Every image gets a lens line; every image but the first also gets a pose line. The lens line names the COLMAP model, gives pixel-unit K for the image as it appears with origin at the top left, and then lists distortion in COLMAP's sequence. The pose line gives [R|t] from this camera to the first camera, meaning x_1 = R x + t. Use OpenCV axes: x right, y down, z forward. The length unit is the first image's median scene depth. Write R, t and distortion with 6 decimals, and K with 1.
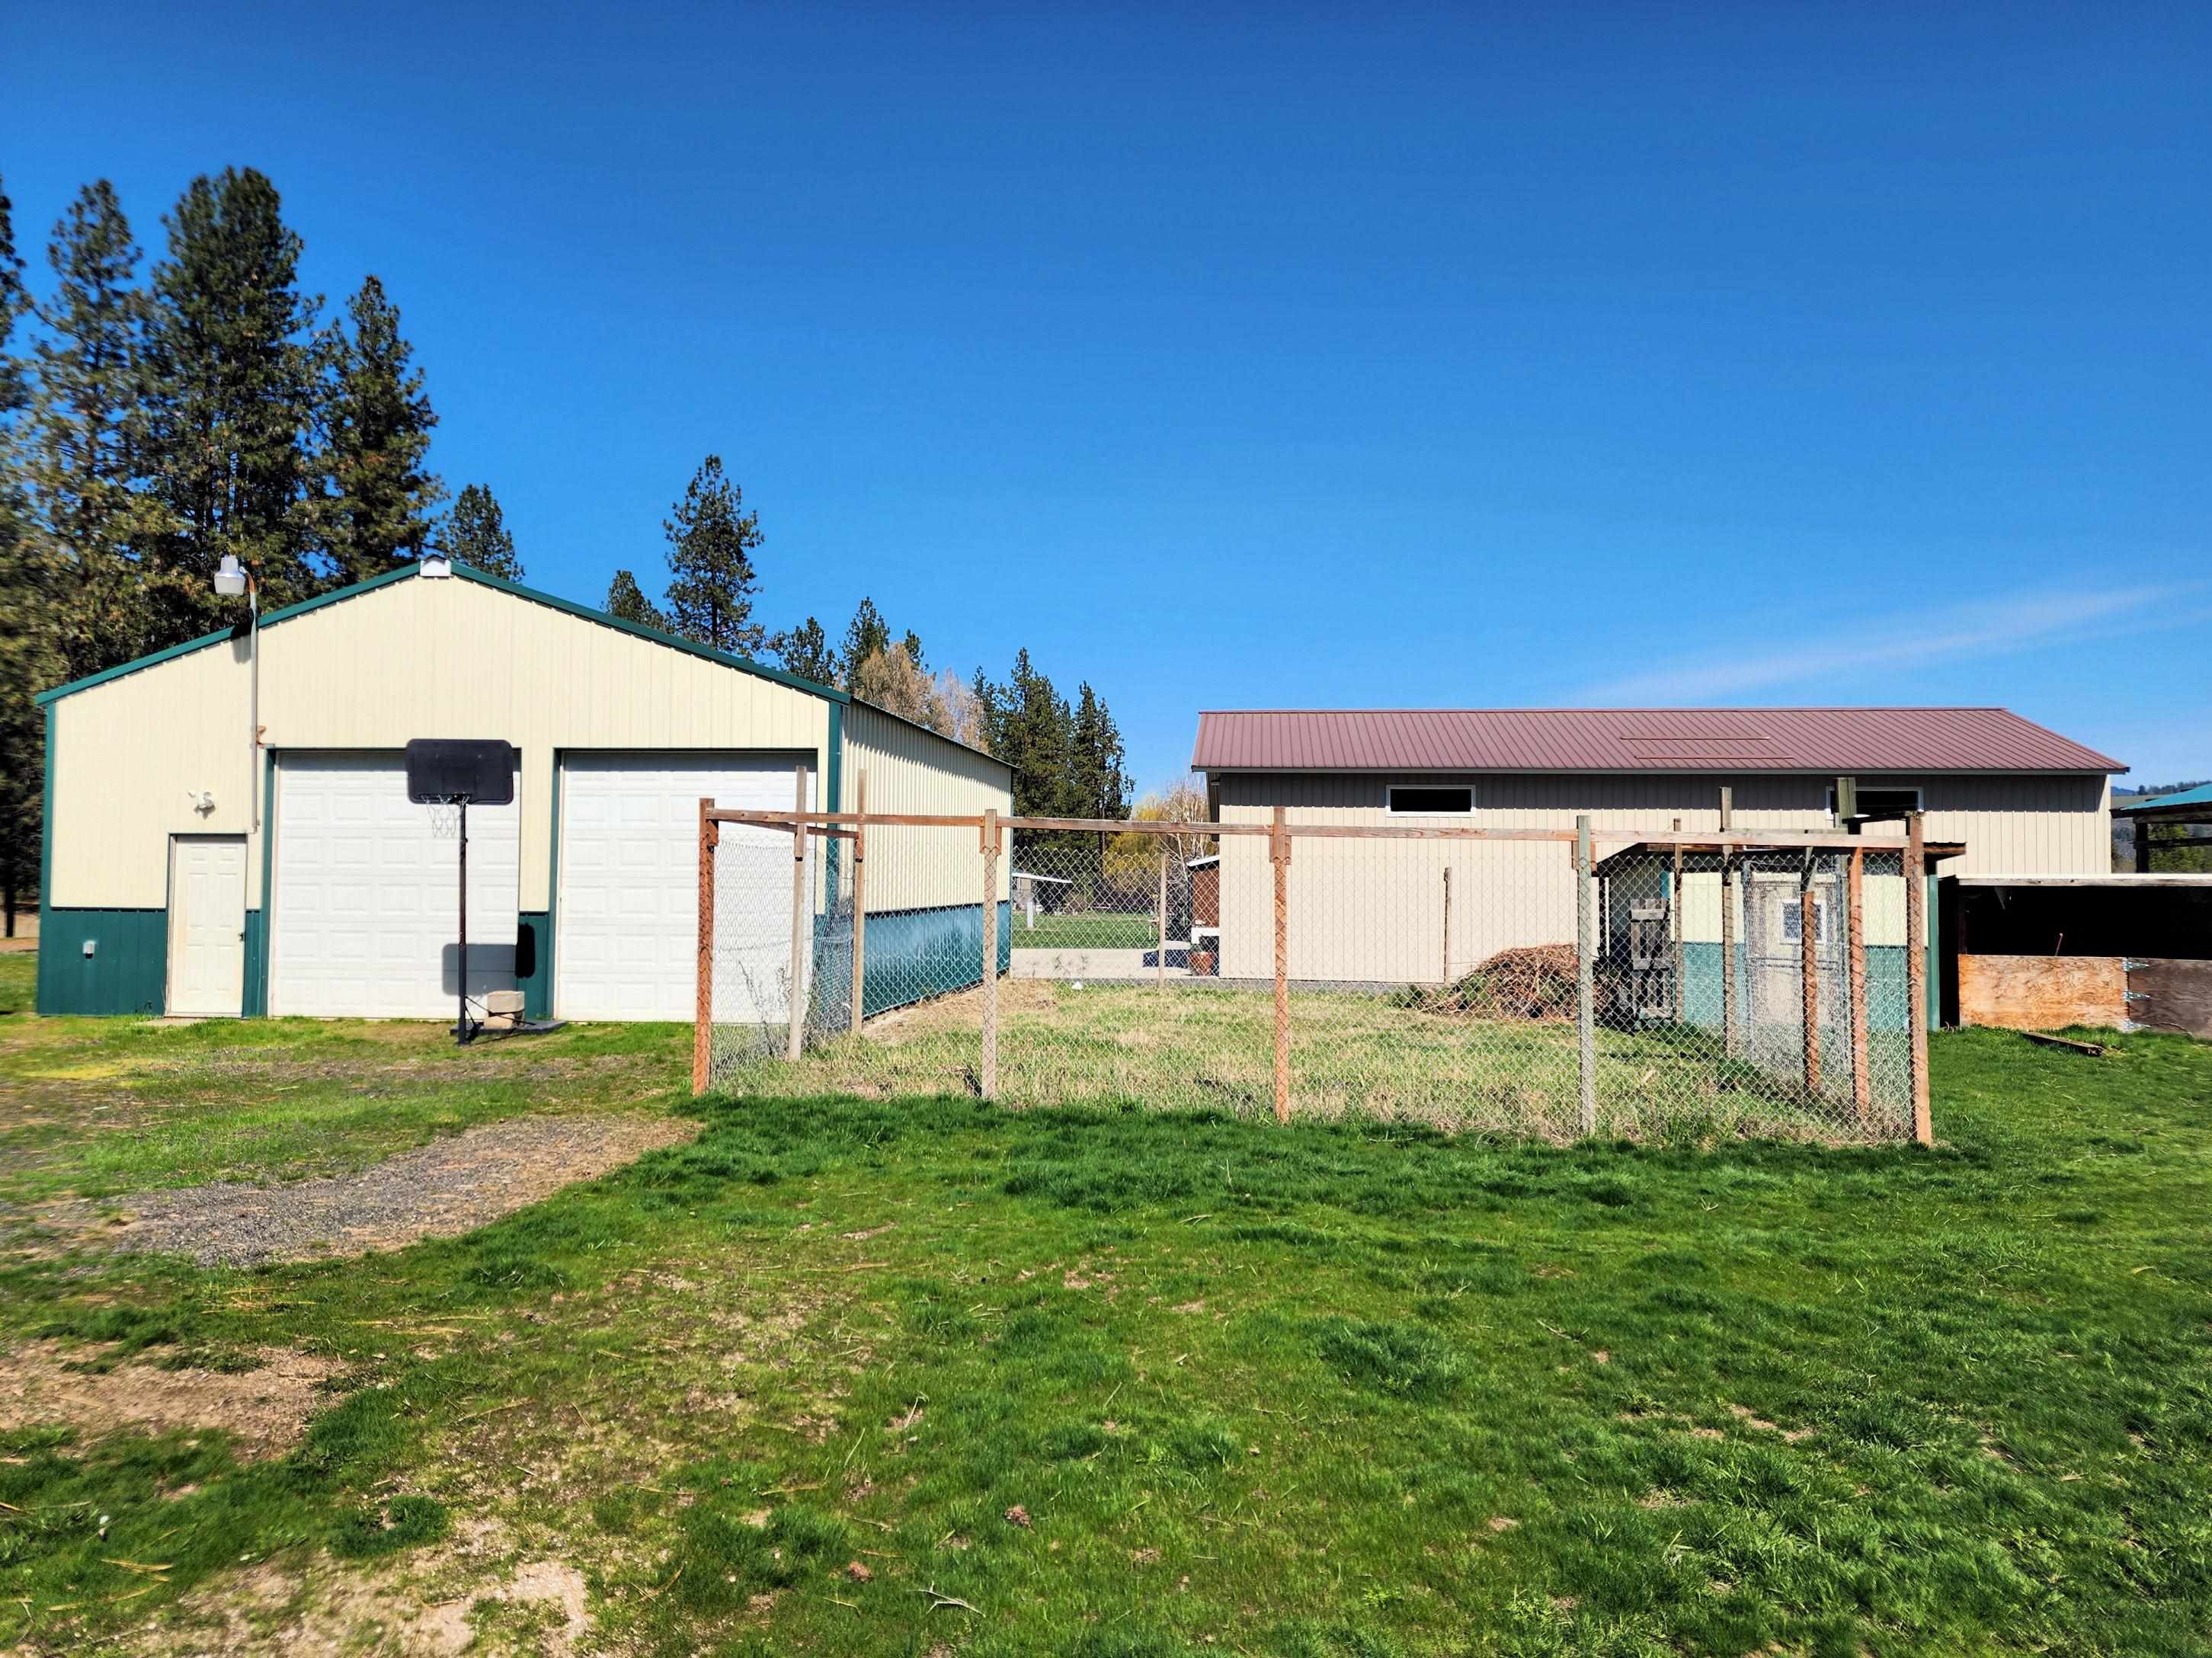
lens RADIAL K [[1519.6, 0, 1101.2], [0, 1519.6, 821.3], [0, 0, 1]] dist [0.085707, -0.070172]
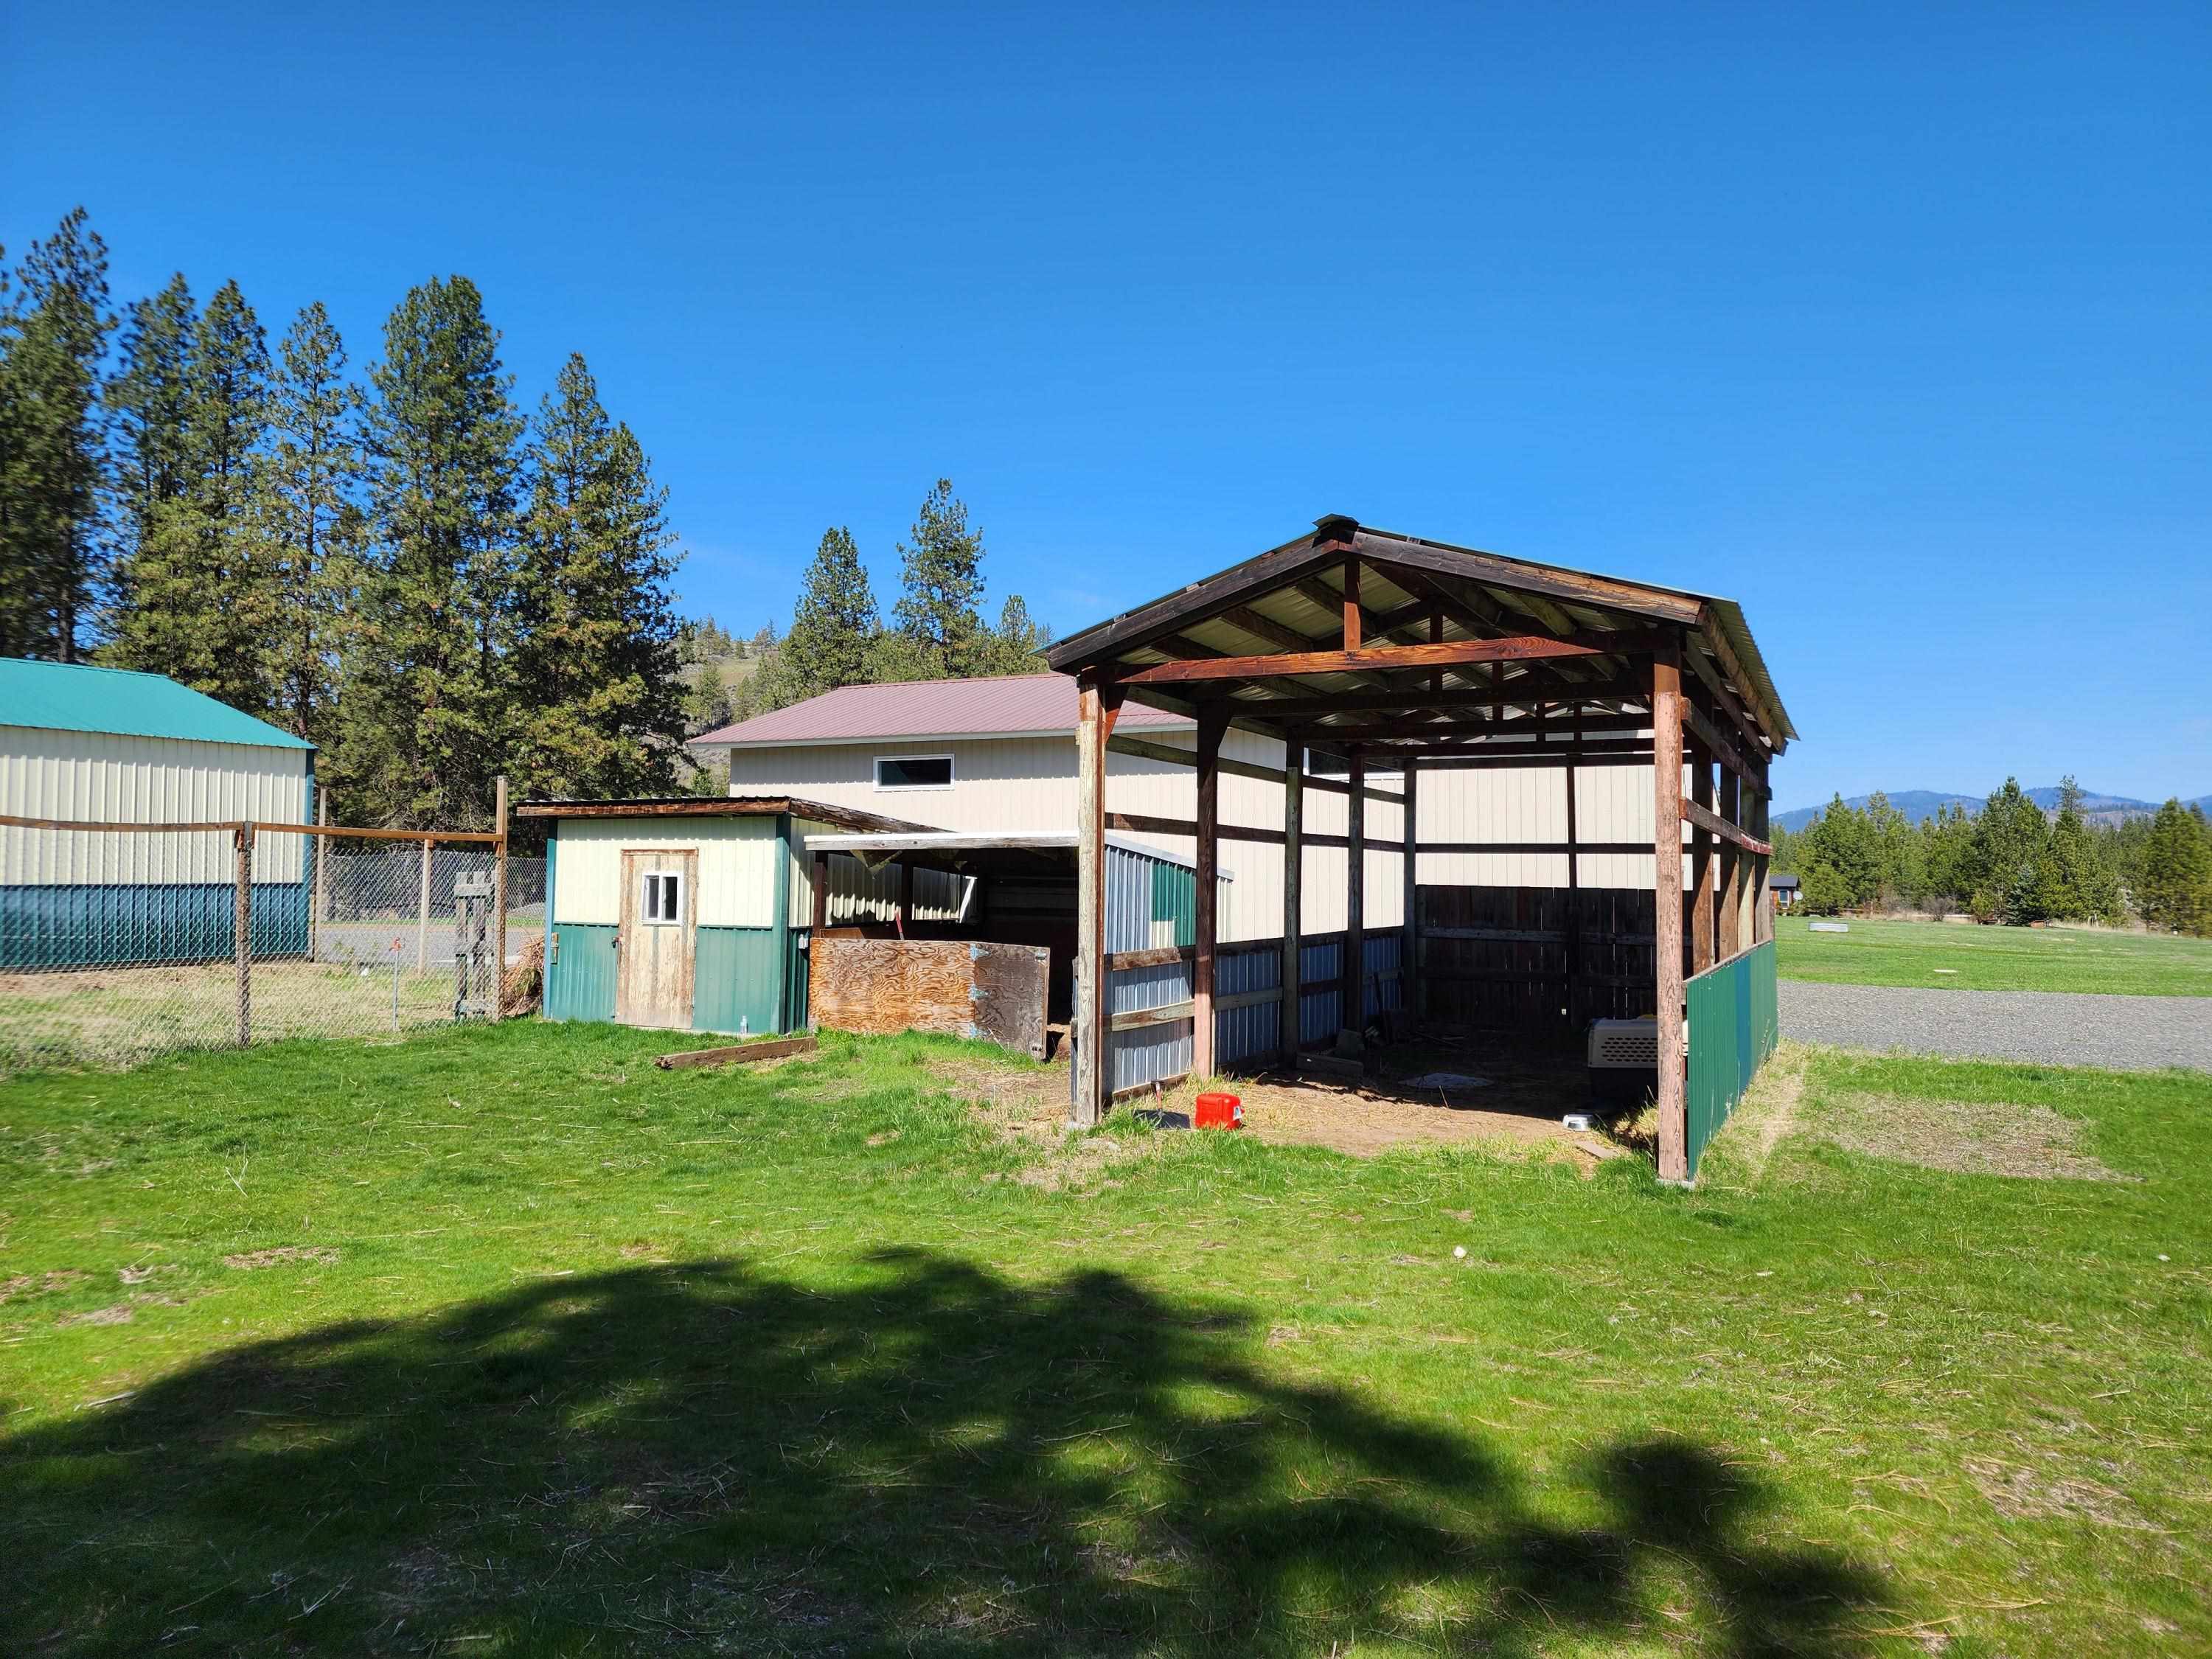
lens RADIAL K [[1466.3, 0, 1138.1], [0, 1466.3, 827.9], [0, 0, 1]] dist [0.021636, 0.002666]
pose [[0.938438, -0.014888, -0.345127, 0.999351], [0.015983, 0.999872, 0.000326, 0.033000], [0.345078, -0.005822, 0.938556, 0.361427]]
